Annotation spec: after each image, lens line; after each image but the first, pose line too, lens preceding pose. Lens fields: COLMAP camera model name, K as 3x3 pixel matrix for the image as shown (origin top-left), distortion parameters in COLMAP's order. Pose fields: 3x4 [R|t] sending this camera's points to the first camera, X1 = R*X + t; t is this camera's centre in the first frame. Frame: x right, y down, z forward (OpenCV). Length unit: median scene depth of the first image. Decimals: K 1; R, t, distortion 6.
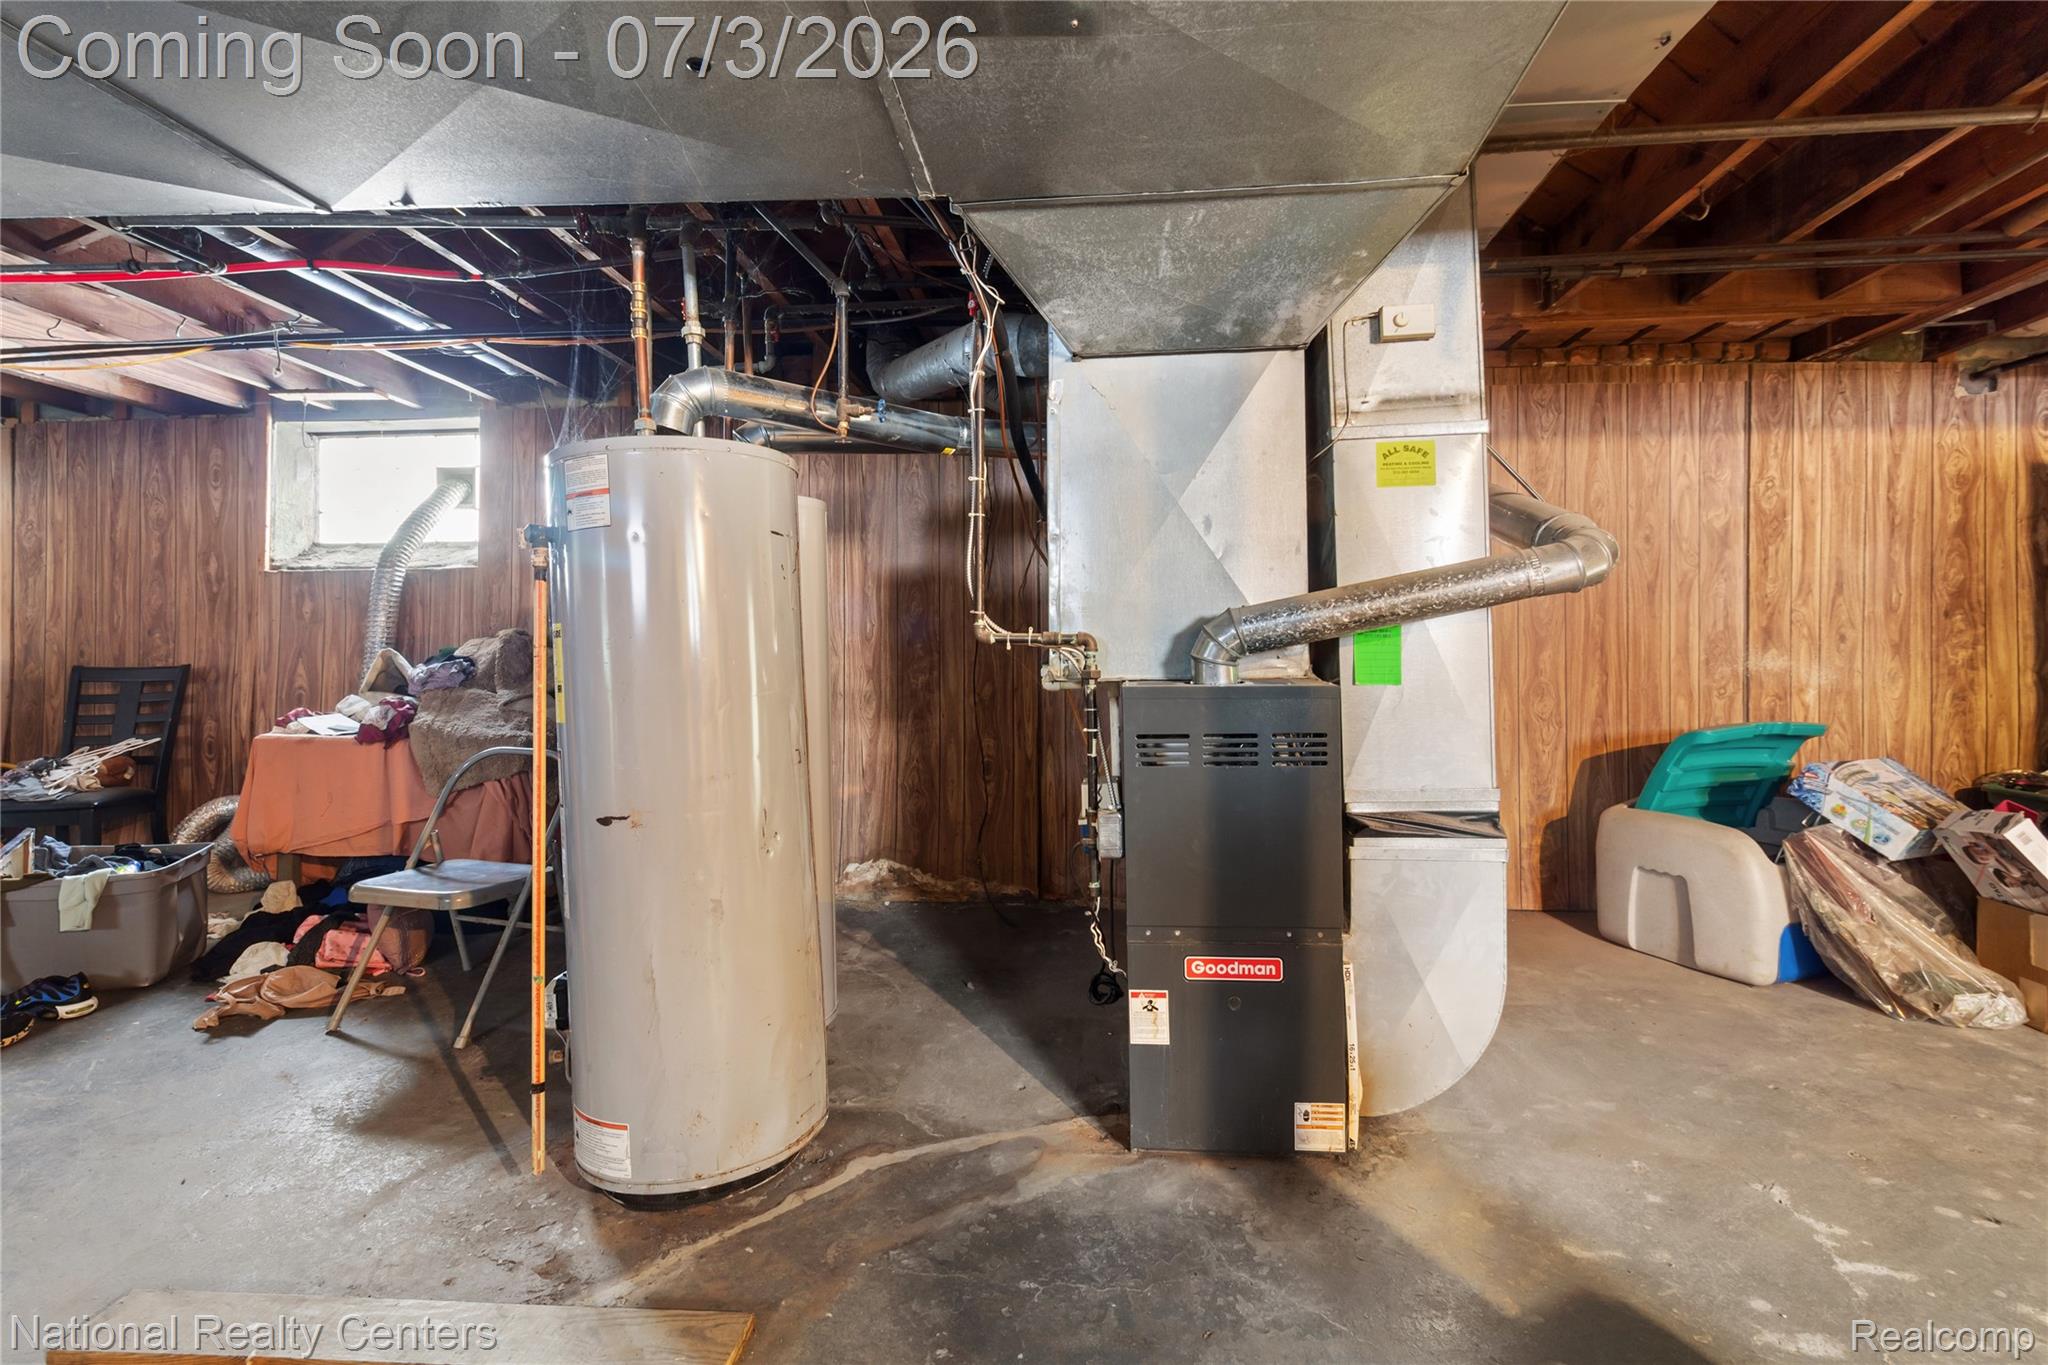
lens RADIAL K [[958.5, 0, 1024.7], [0, 958.5, 648.5], [0, 0, 1]] dist [0.002563, -0.003395]
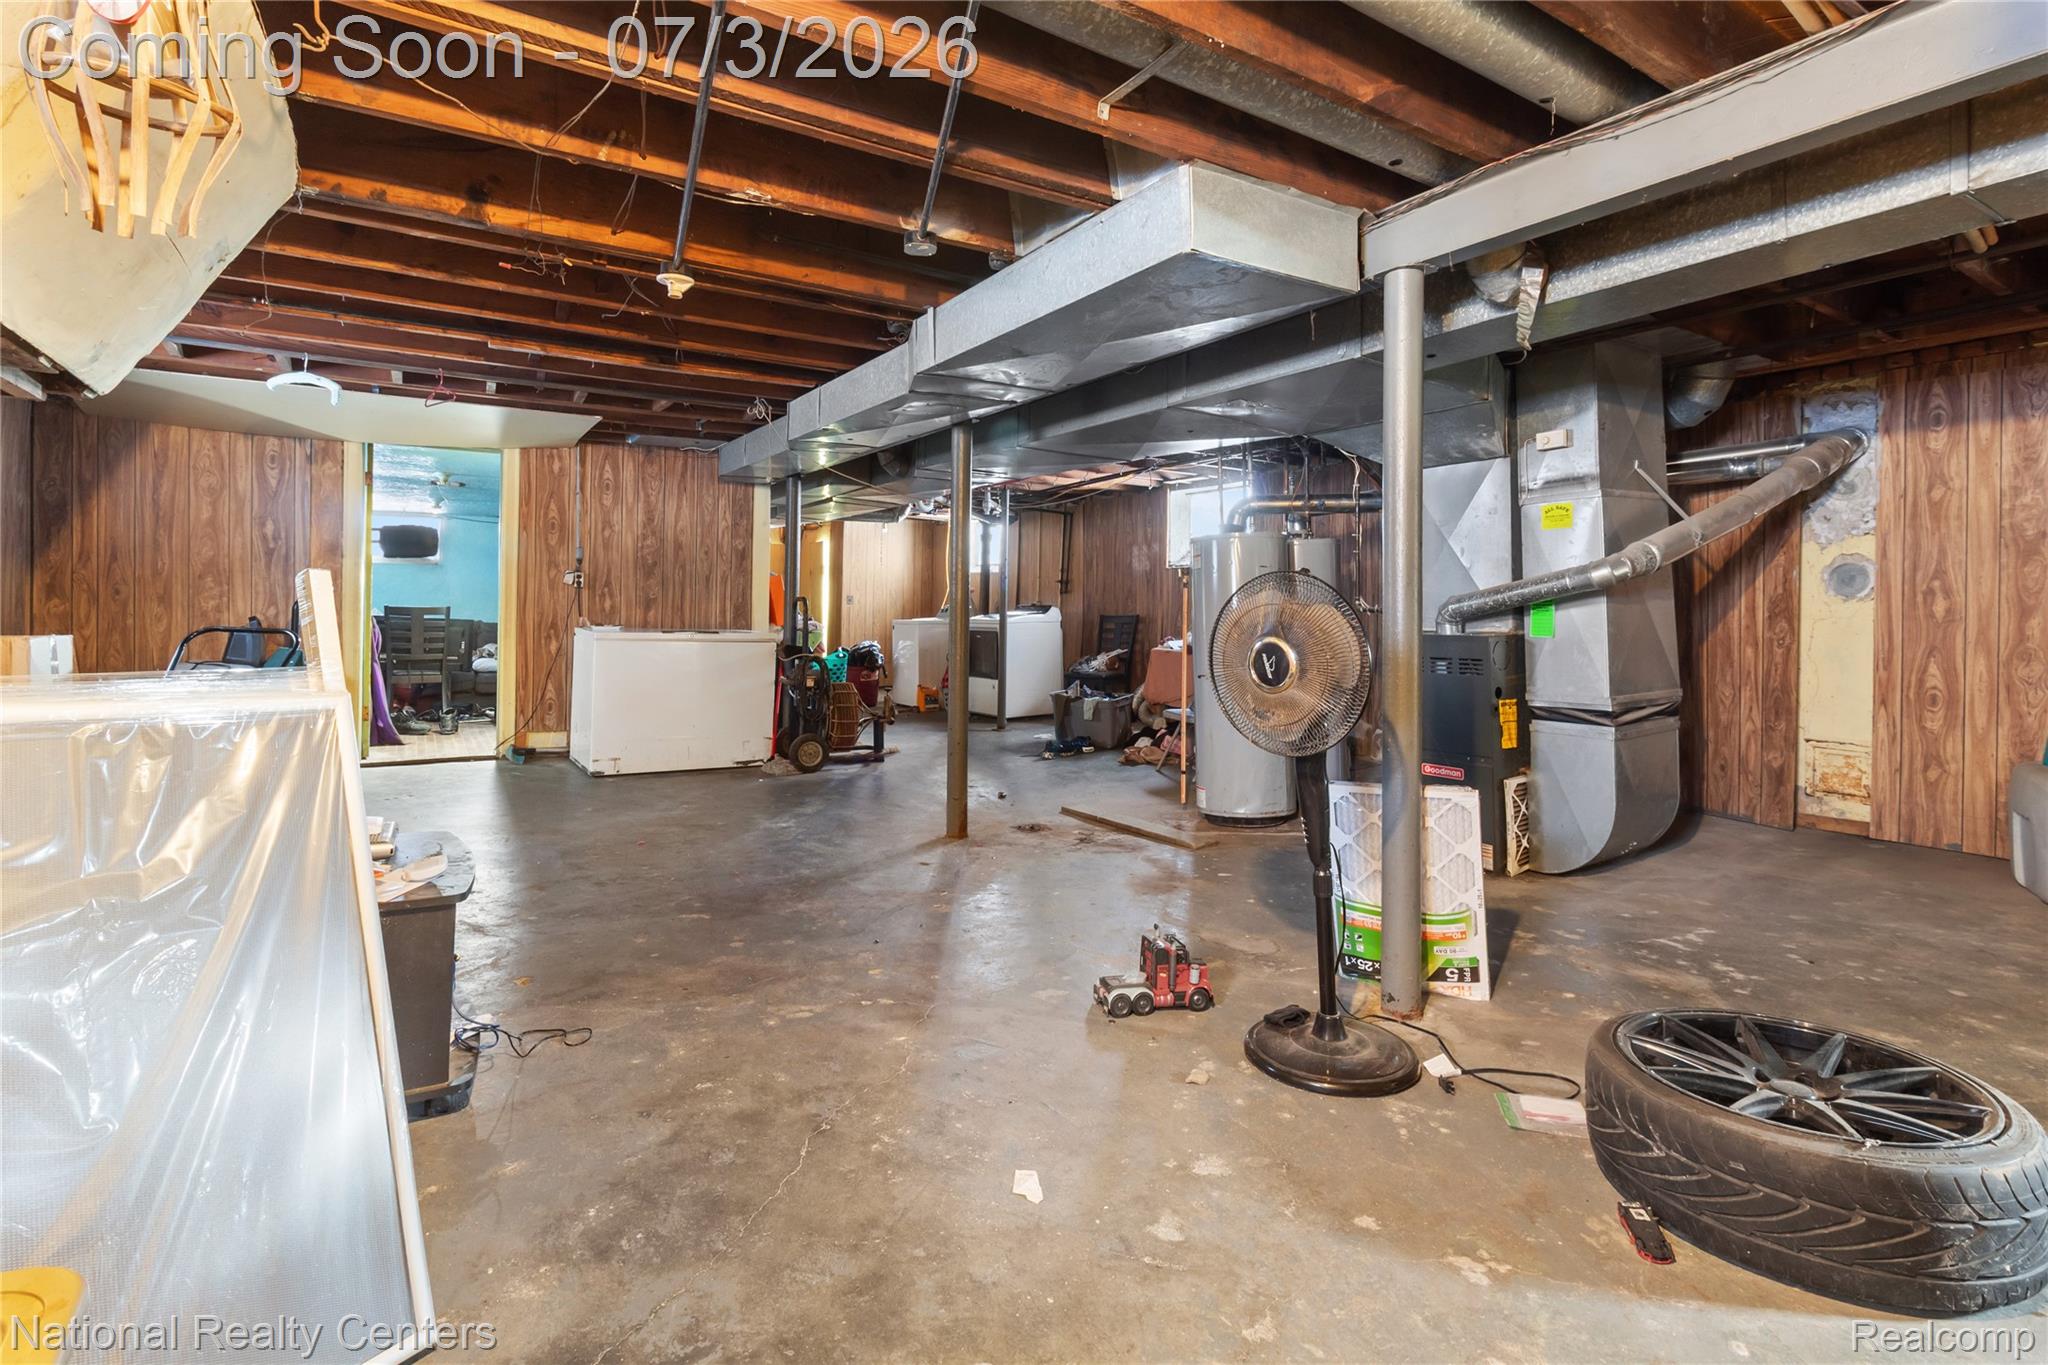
lens RADIAL K [[958.5, 0, 1024.7], [0, 958.5, 648.5], [0, 0, 1]] dist [0.002563, -0.003395]
pose [[0.611352, 0.040039, -0.790346, 0.612430], [0.001598, 0.998655, 0.051828, -0.018184], [0.791358, -0.032948, 0.610465, -0.458464]]
